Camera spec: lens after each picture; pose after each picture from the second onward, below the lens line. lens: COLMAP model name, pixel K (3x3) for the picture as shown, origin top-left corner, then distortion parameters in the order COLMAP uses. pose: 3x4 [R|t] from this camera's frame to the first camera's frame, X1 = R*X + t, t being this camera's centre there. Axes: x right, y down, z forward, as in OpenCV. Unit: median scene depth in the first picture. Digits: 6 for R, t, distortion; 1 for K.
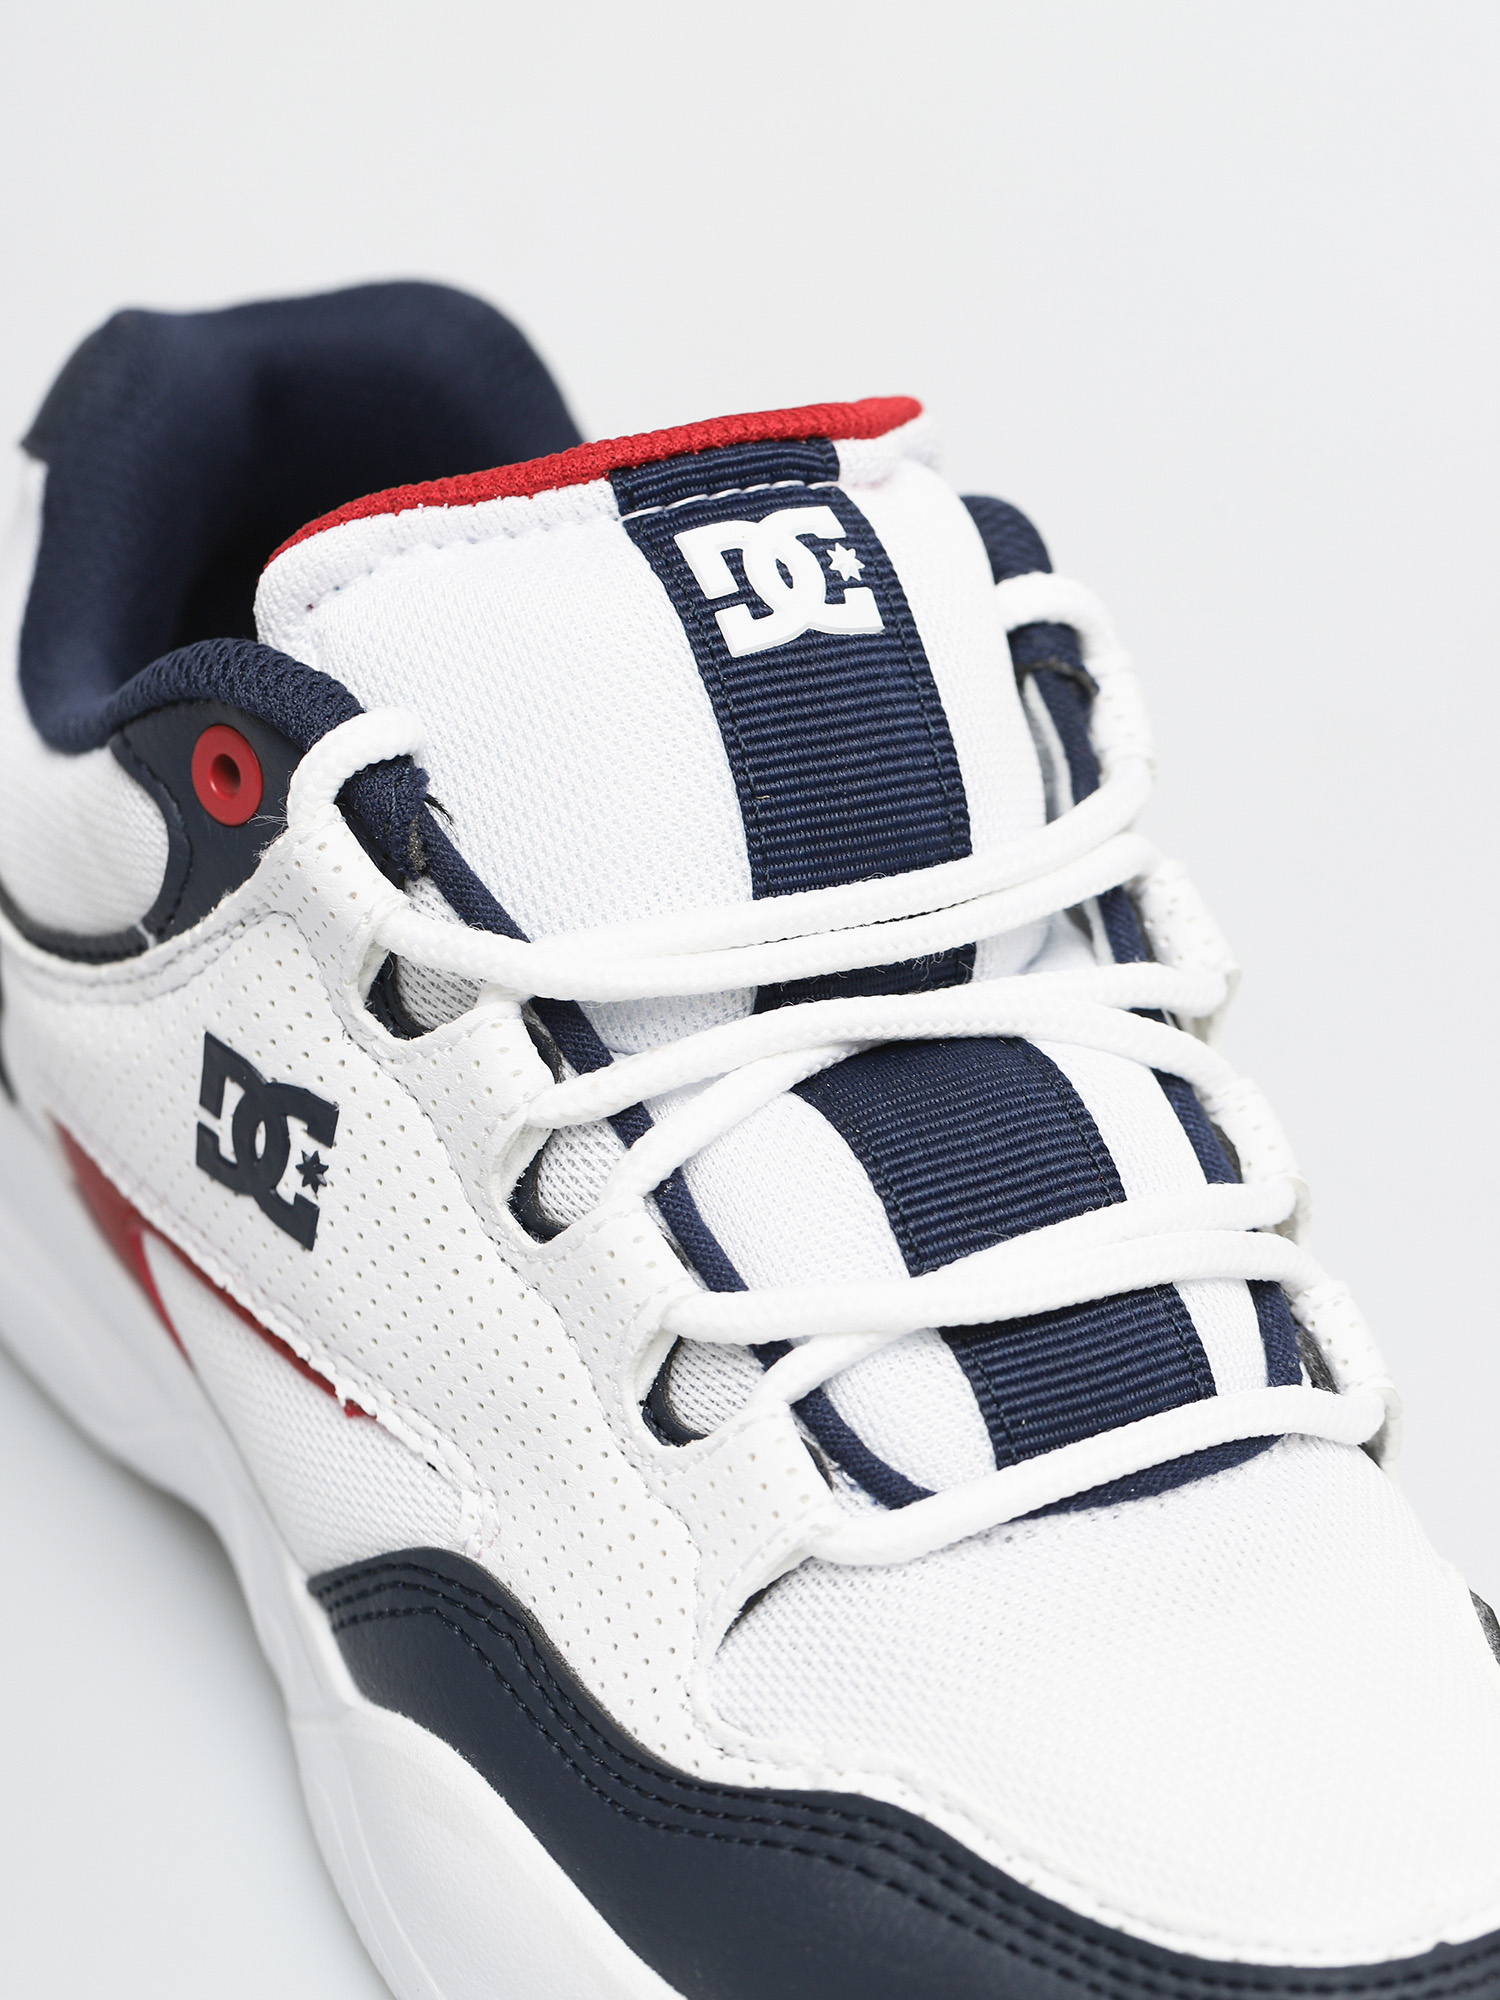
lens RADIAL K [[6420.4, 0, 750.0], [0, 6420.4, 1000.0], [0, 0, 1]] dist [0.169391, 0.028767]
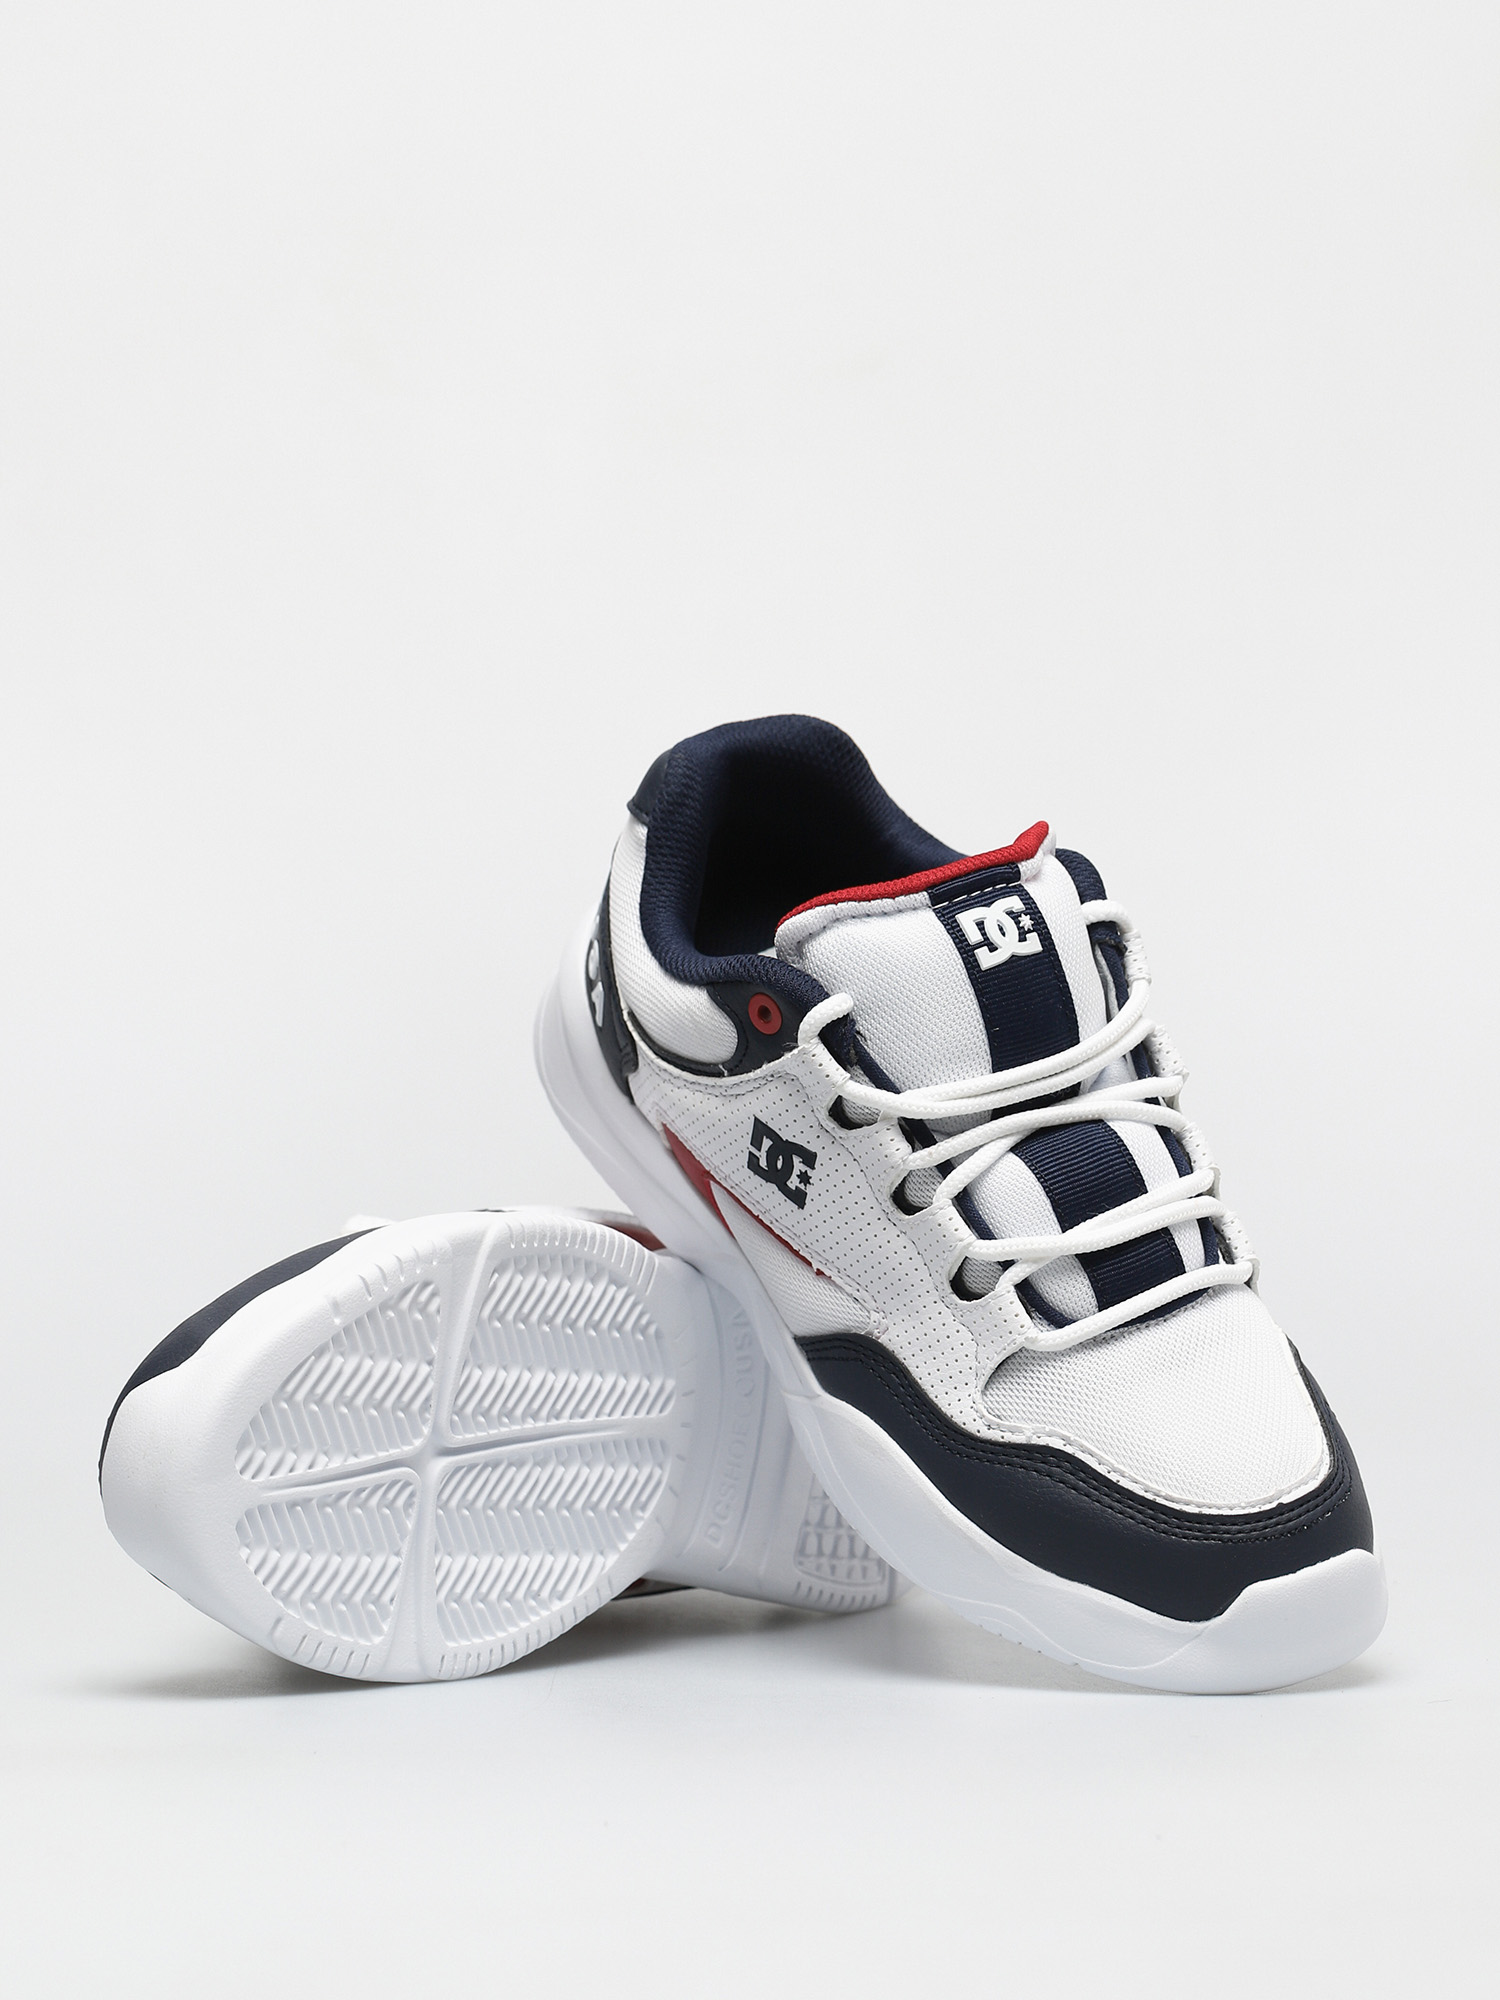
lens RADIAL K [[6420.4, 0, 750.0], [0, 6420.4, 1000.0], [0, 0, 1]] dist [0.169391, 0.028767]
pose [[0.999001, -0.020330, 0.039792, -0.182574], [0.014233, 0.988900, 0.147900, -0.393228], [-0.042357, -0.147186, 0.988202, -1.348127]]
